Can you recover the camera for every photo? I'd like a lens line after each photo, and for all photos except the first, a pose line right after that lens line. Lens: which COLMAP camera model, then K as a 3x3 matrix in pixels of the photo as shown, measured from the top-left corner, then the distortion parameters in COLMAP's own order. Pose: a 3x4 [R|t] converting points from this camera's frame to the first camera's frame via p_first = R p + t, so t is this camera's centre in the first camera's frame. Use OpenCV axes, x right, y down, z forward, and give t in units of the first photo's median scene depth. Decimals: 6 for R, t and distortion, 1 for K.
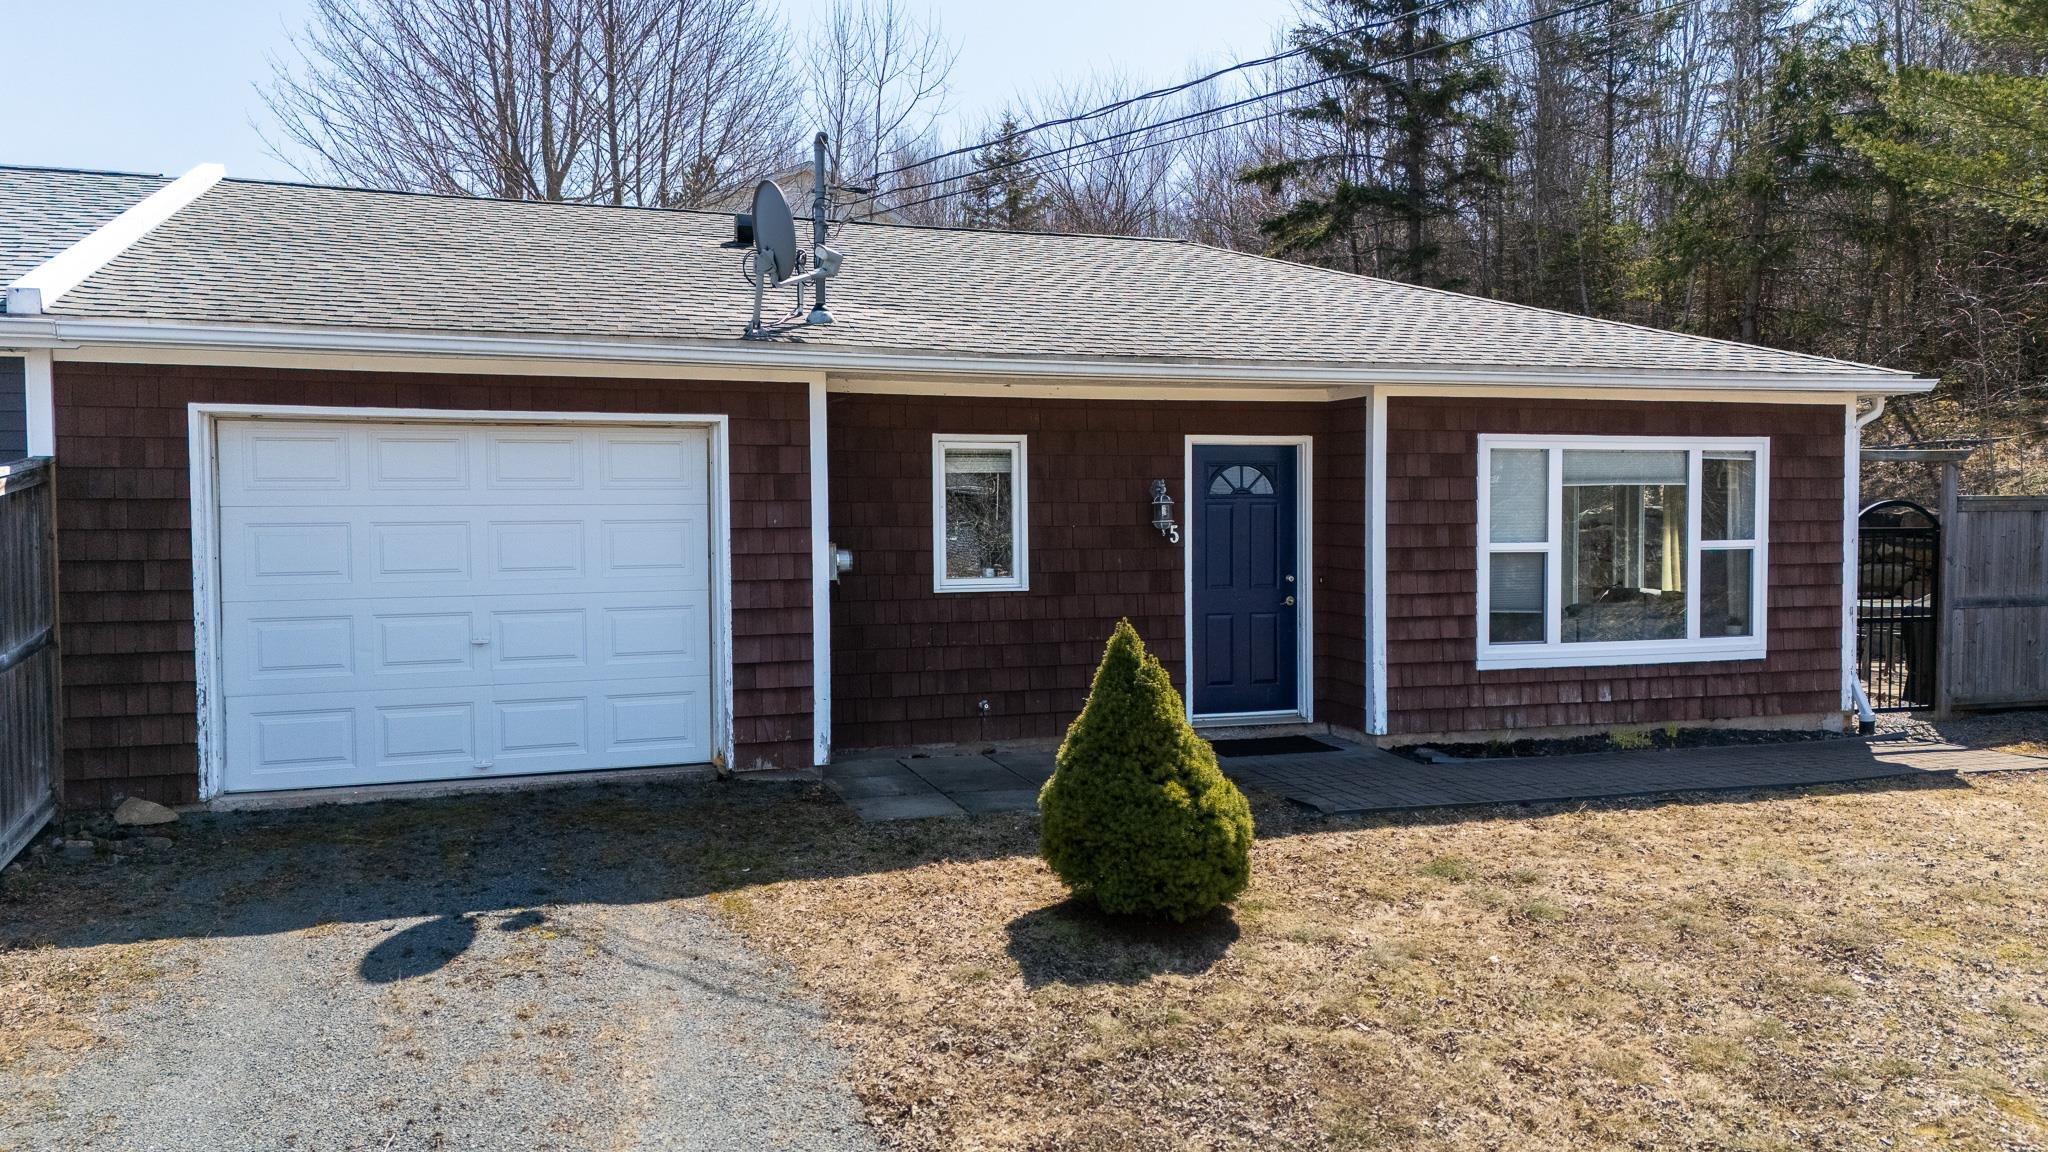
lens RADIAL K [[1500.0, 0, 1024.0], [0, 1500.0, 576.0], [0, 0, 1]] dist [0.135884, -0.186383]
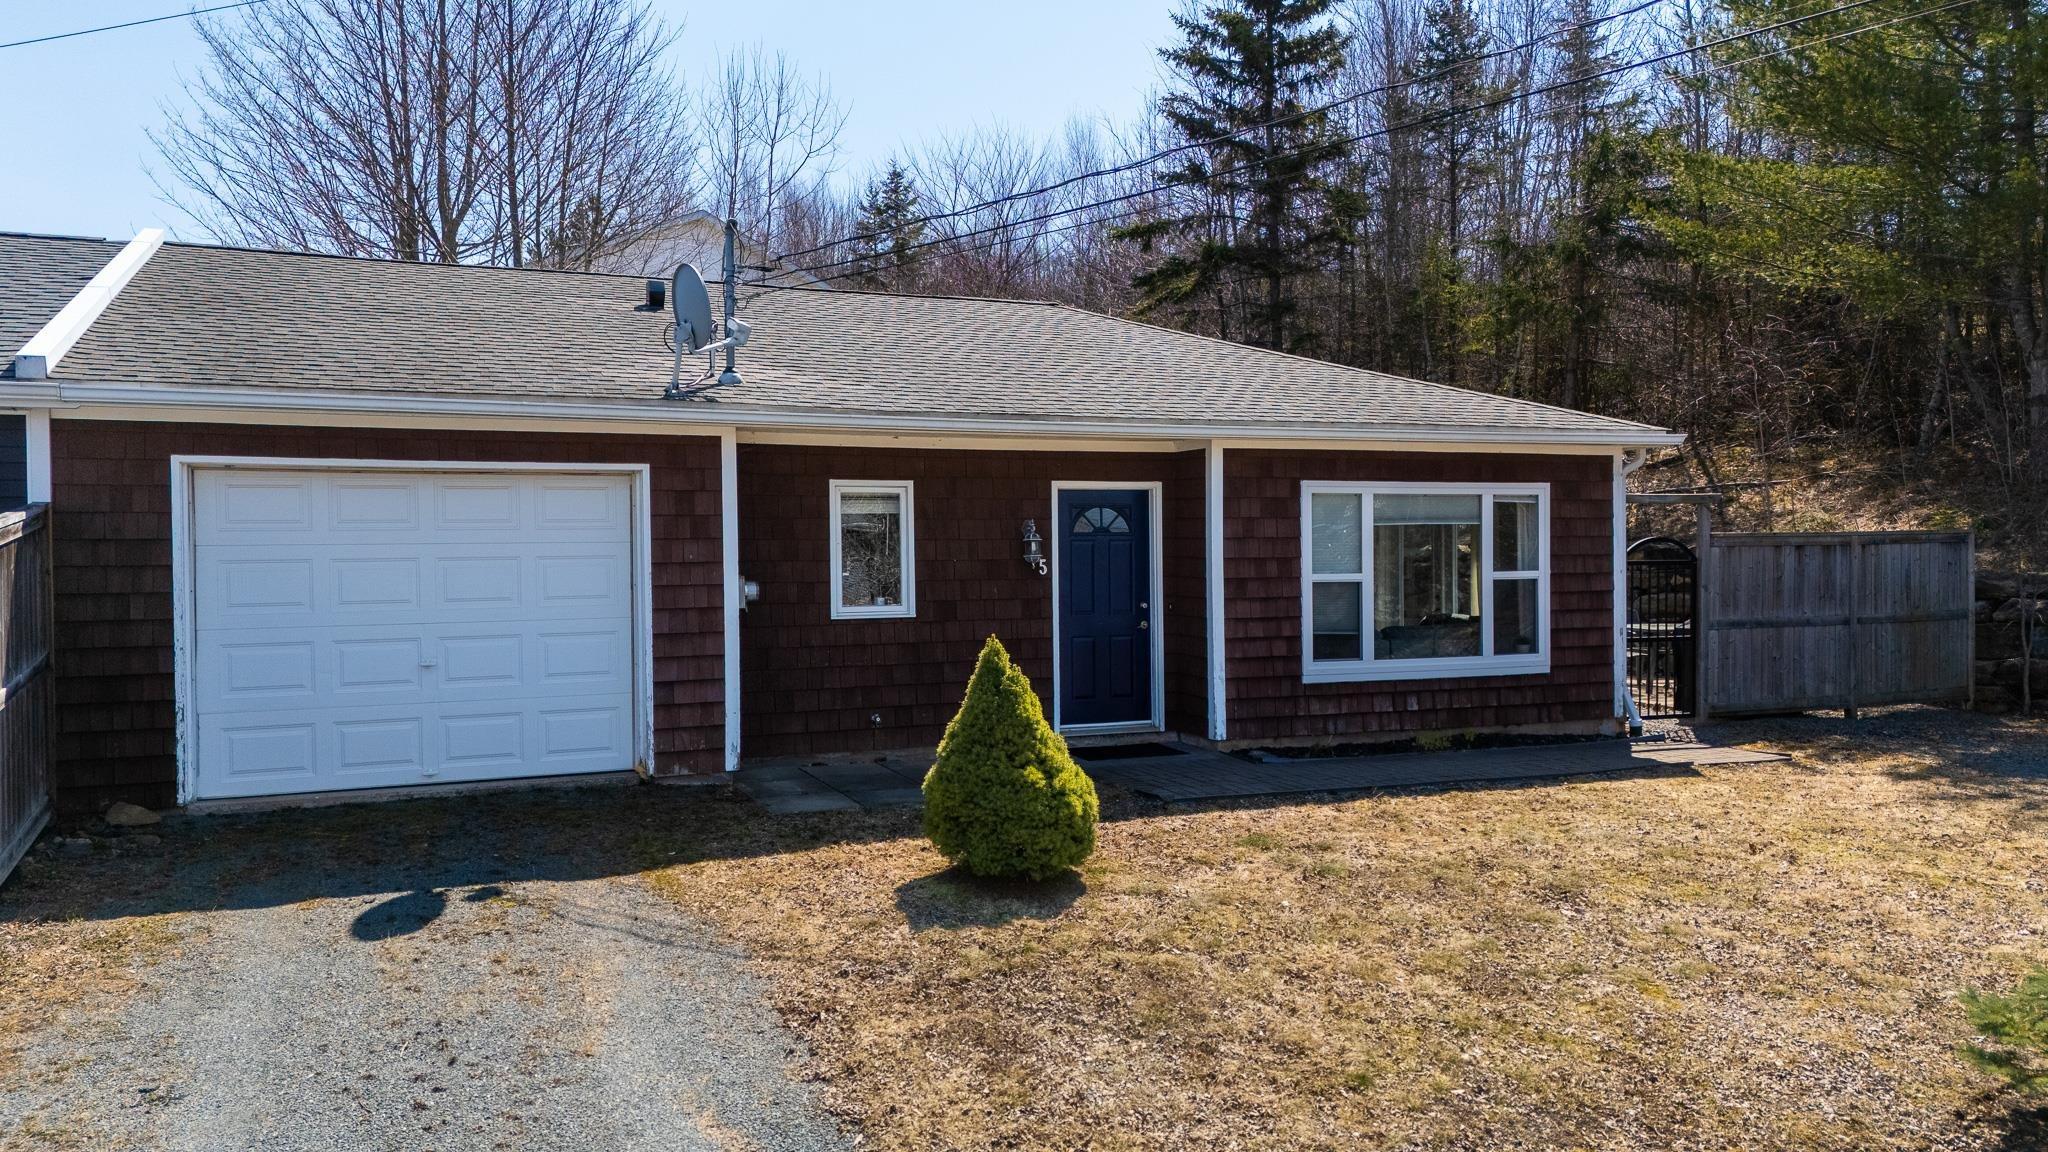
lens RADIAL K [[1500.0, 0, 1024.0], [0, 1500.0, 576.0], [0, 0, 1]] dist [0.135884, -0.186383]
pose [[0.997336, -0.004328, 0.072819, 0.002936], [0.006103, 0.999689, -0.024166, 0.007454], [-0.072691, 0.024546, 0.997052, -0.158444]]
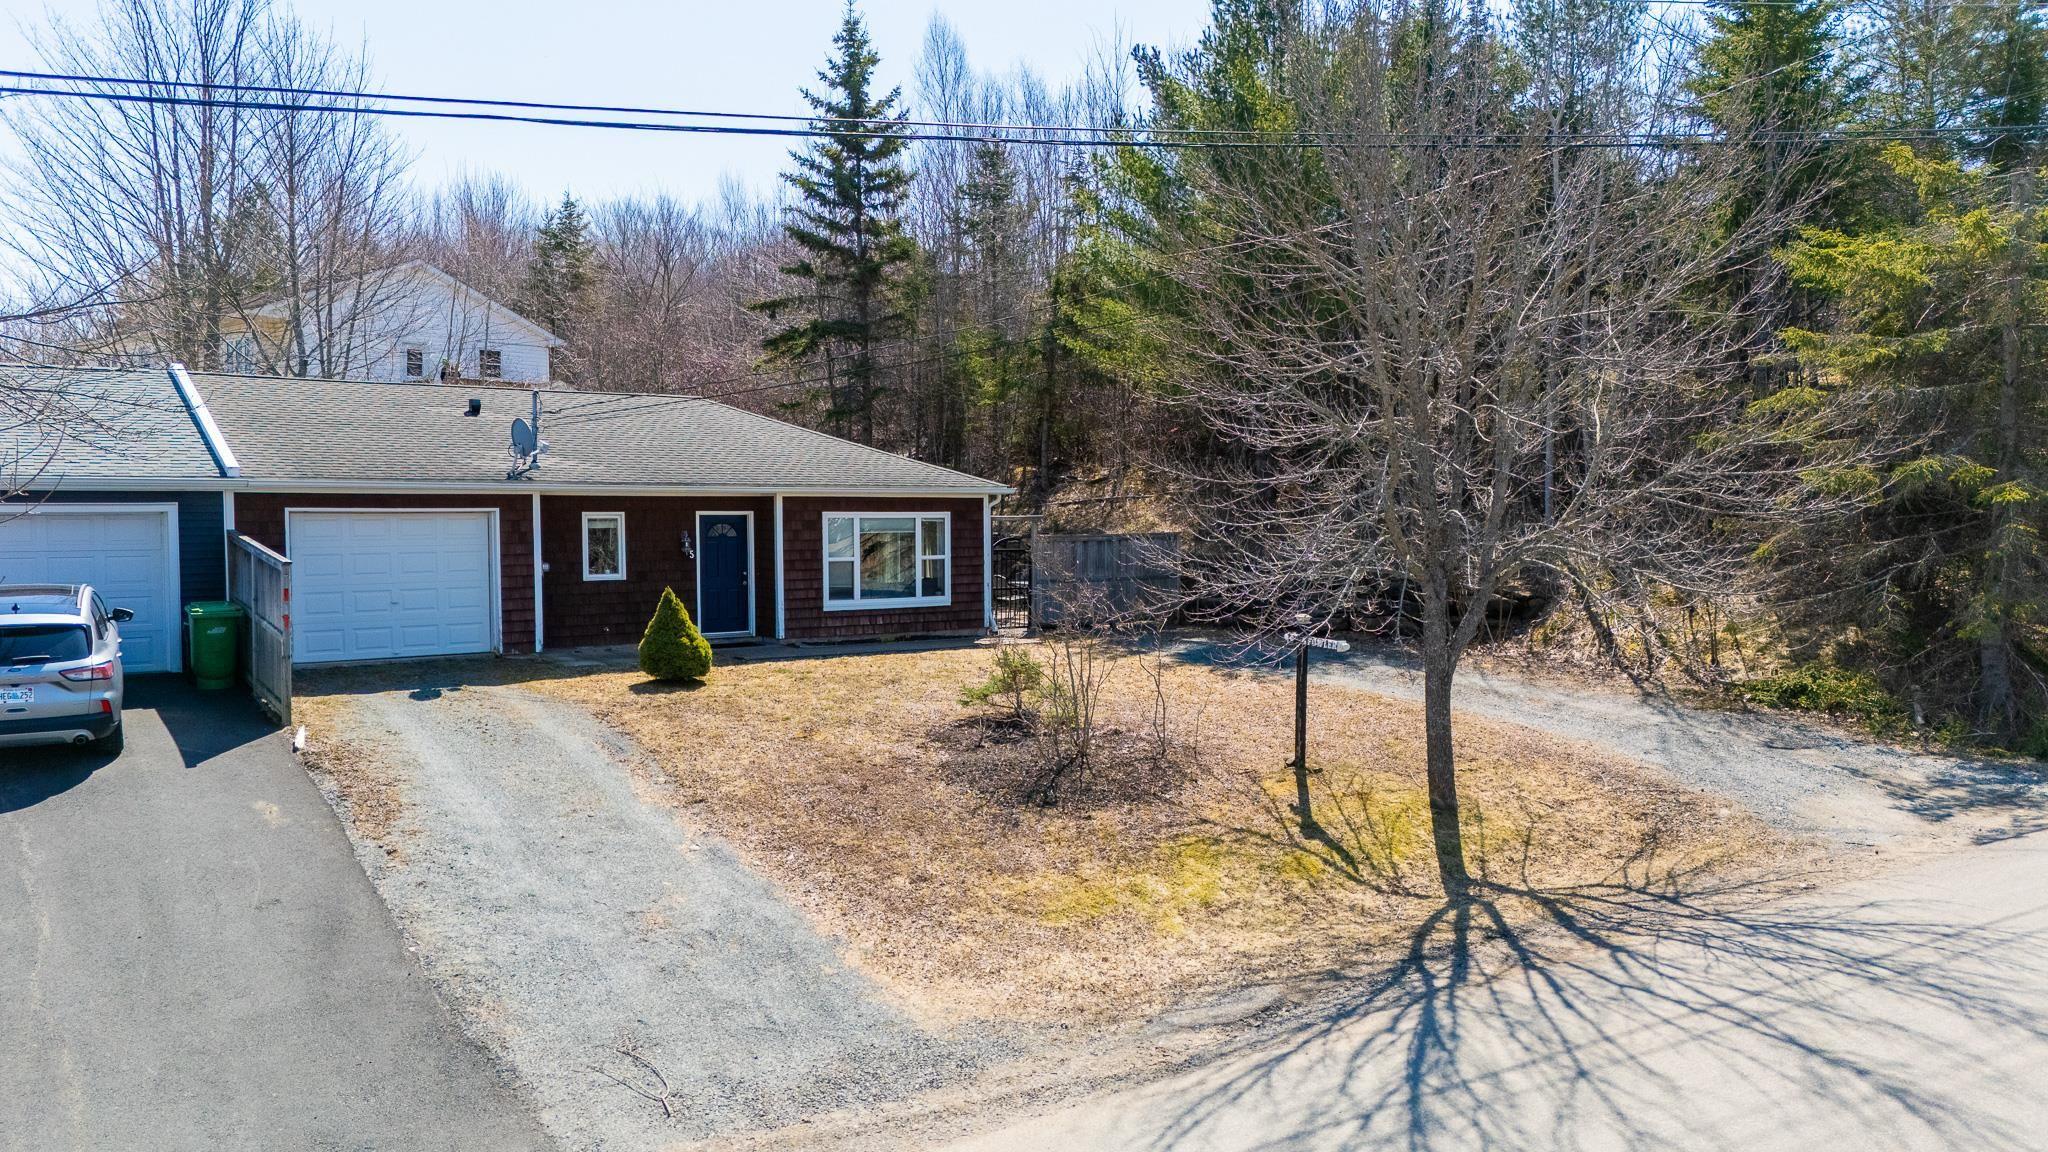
lens RADIAL K [[1500.0, 0, 1024.0], [0, 1500.0, 576.0], [0, 0, 1]] dist [0.135884, -0.186383]
pose [[0.957536, -0.010307, 0.288130, -0.090871], [0.010220, 0.999946, 0.001809, 0.007148], [-0.288133, 0.001212, 0.957590, -1.565817]]
